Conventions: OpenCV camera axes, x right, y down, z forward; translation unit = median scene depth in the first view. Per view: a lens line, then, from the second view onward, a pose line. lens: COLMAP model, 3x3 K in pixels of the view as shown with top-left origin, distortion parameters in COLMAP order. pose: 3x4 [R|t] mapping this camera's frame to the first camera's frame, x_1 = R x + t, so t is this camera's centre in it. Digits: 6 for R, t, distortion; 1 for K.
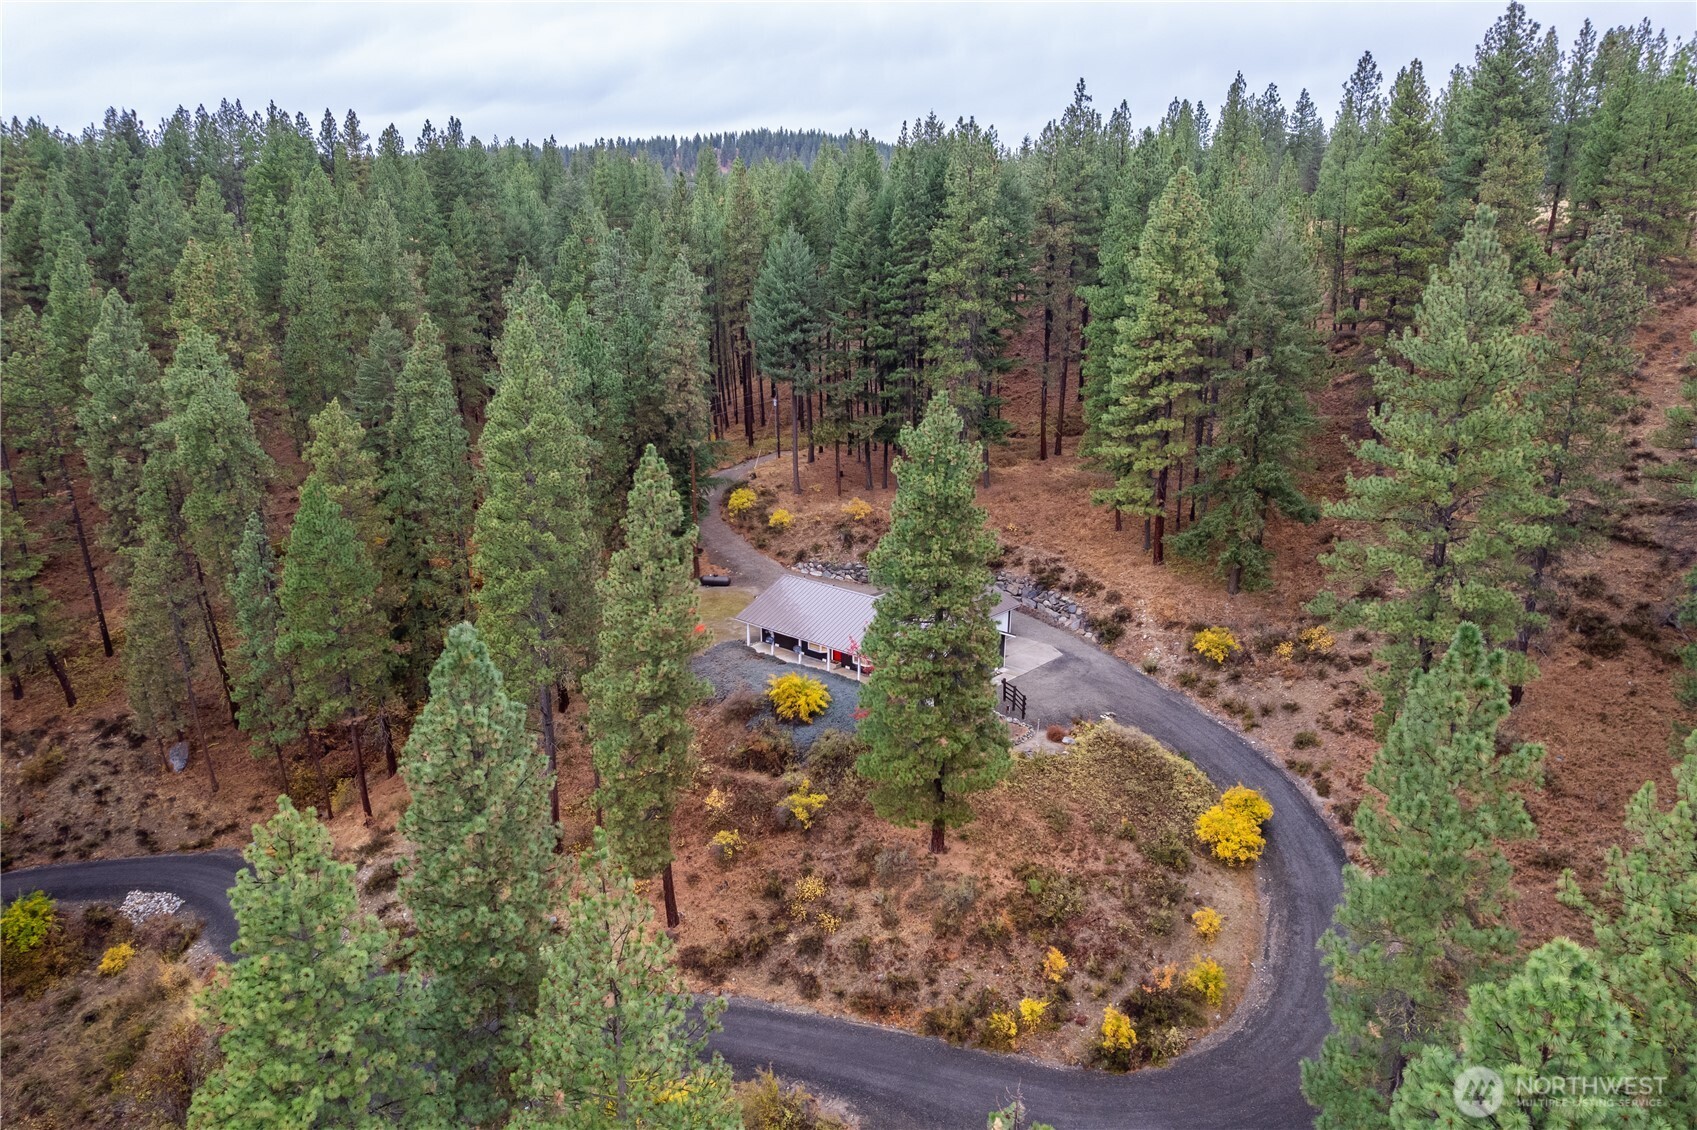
lens RADIAL K [[1104.6, 0, 848.5], [0, 1104.6, 565.0], [0, 0, 1]] dist [-0.073994, 0.068495]
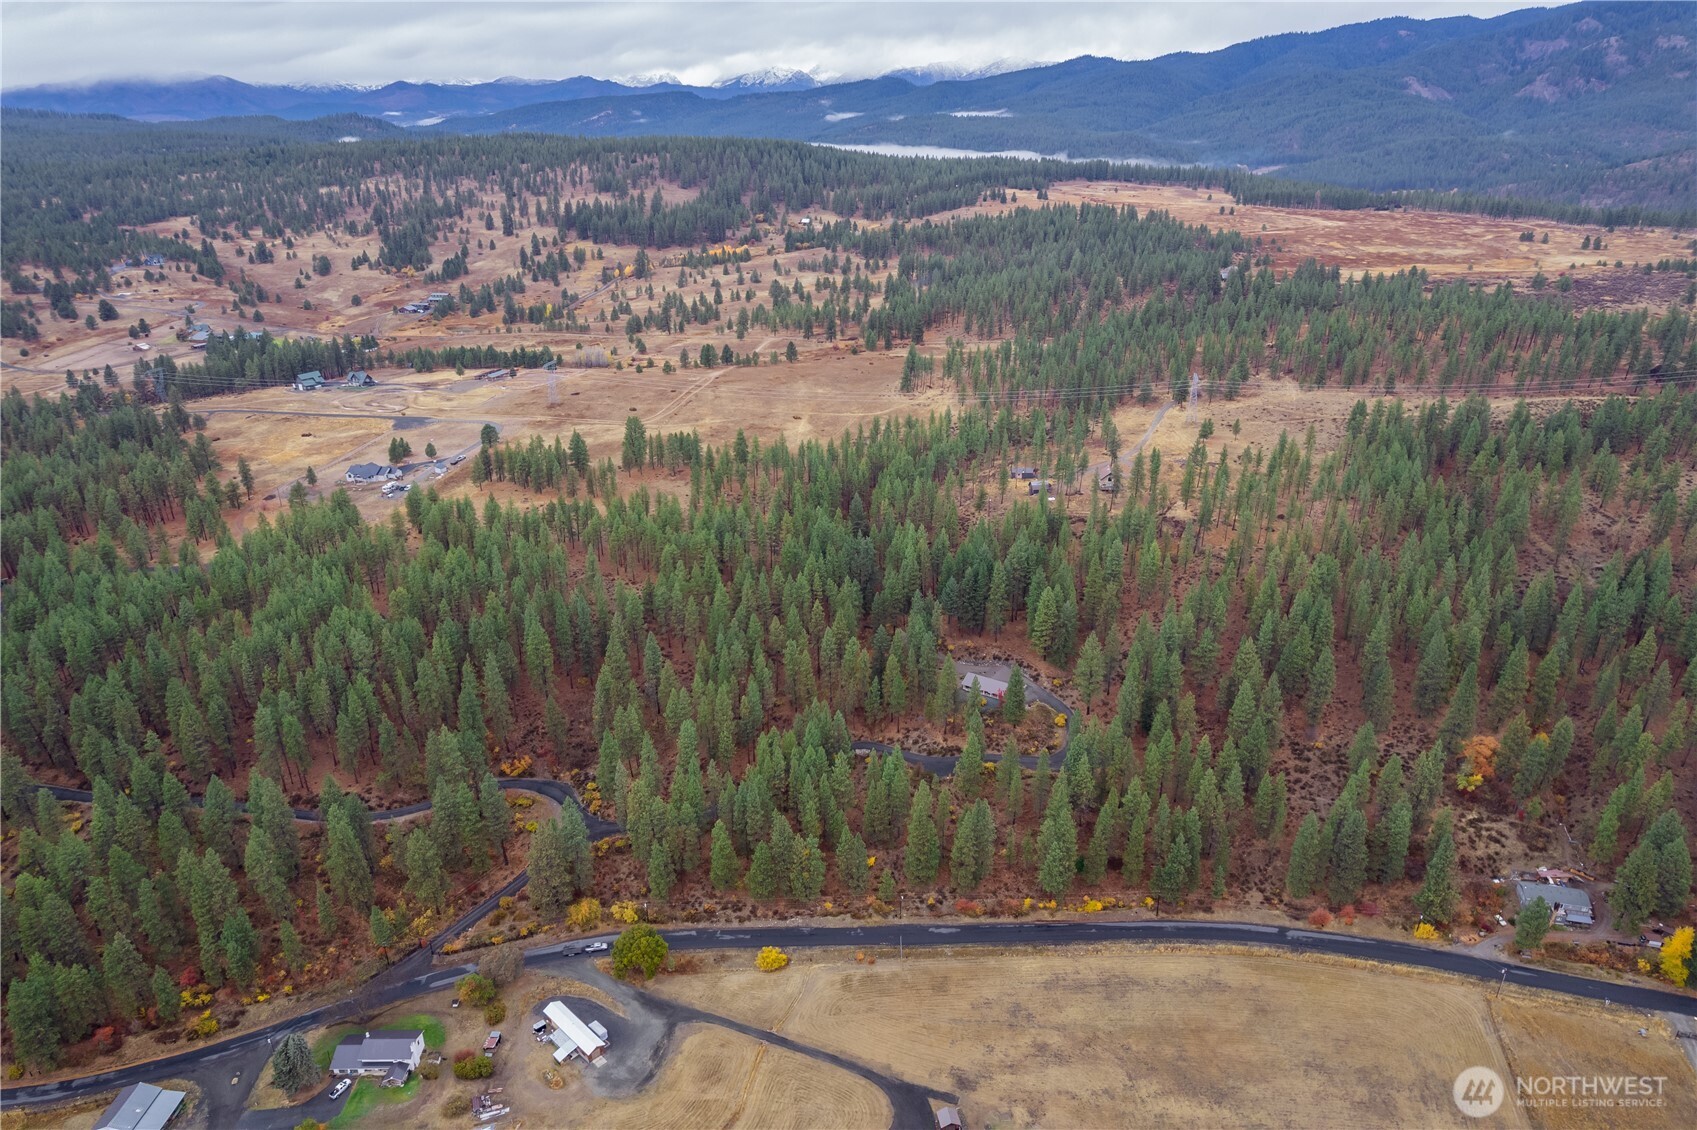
lens RADIAL K [[1107.8, 0, 848.5], [0, 1107.8, 565.0], [0, 0, 1]] dist [-0.070737, 0.075470]
pose [[0.989534, -0.069187, 0.126631, -1.446901], [0.052046, 0.989615, 0.133987, -1.413222], [-0.134586, -0.125994, 0.982859, -4.494927]]
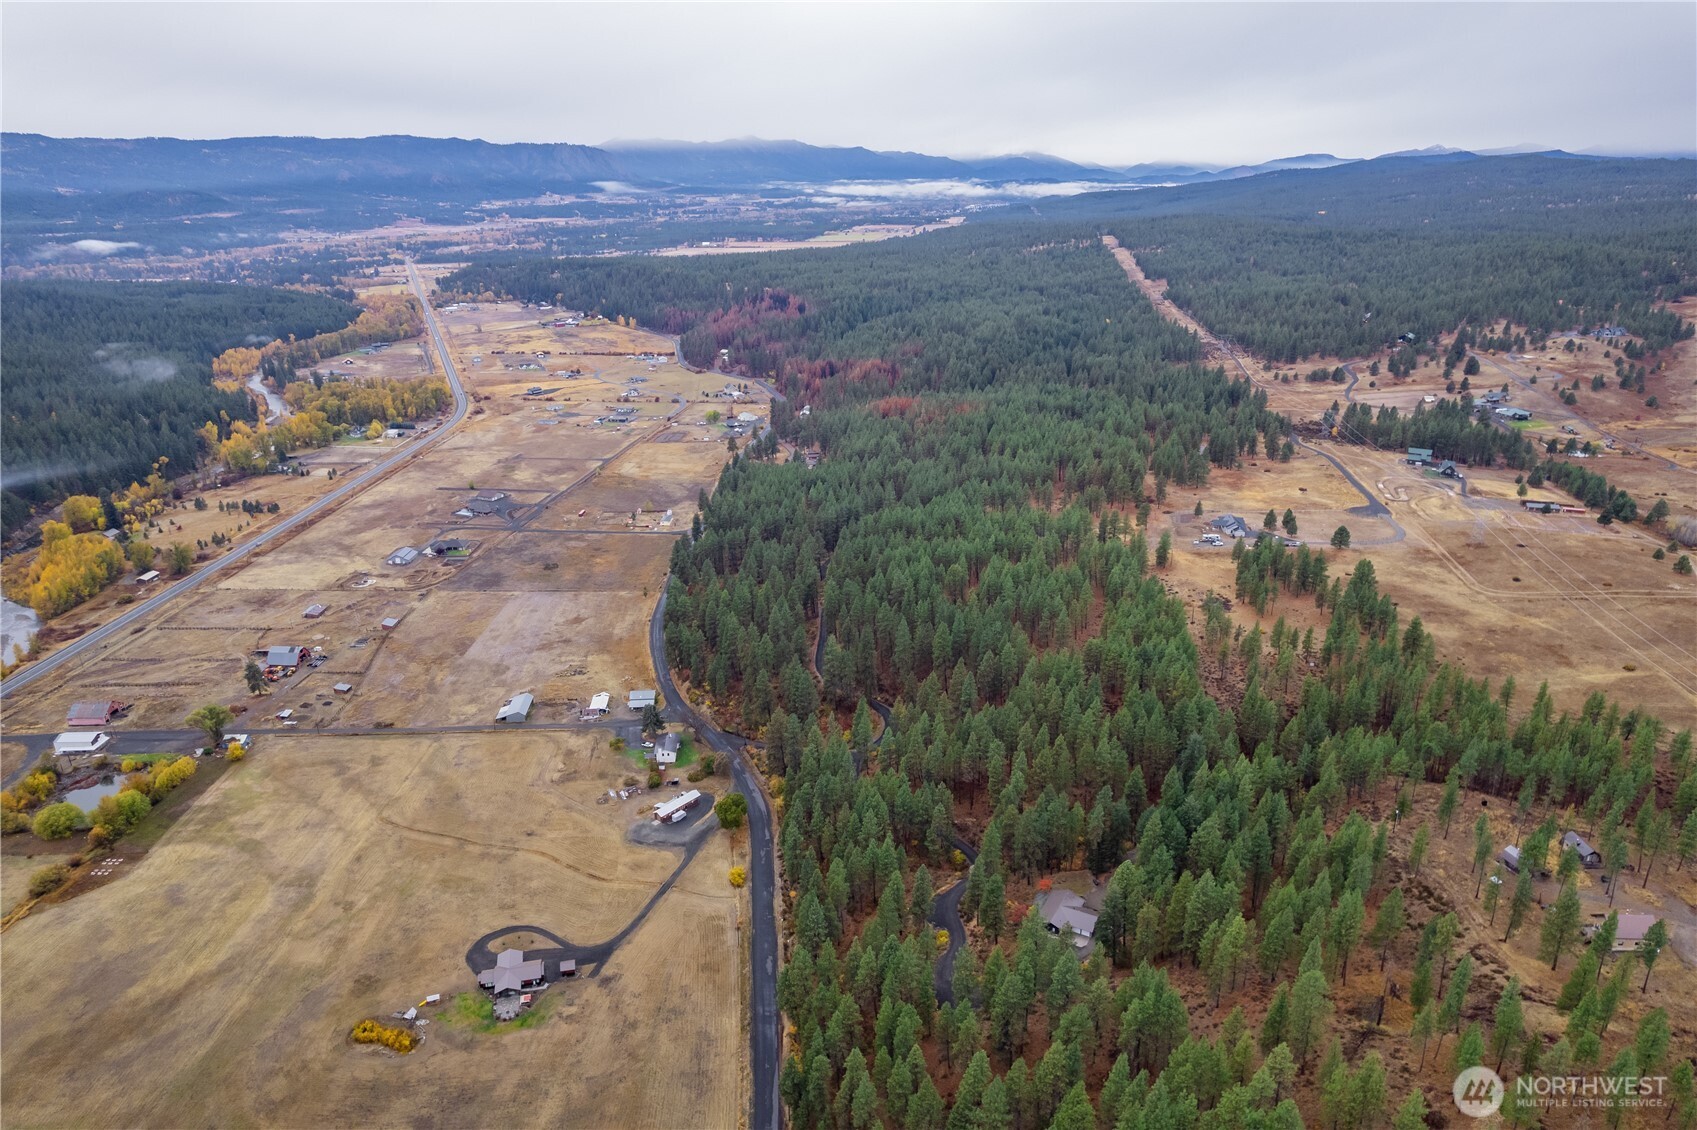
lens RADIAL K [[1107.8, 0, 848.5], [0, 1107.8, 565.0], [0, 0, 1]] dist [-0.070737, 0.075470]
pose [[0.209122, 0.320621, -0.923834, 4.005468], [-0.244137, 0.931925, 0.268166, -2.540659], [0.946924, 0.169463, 0.273162, -1.376590]]
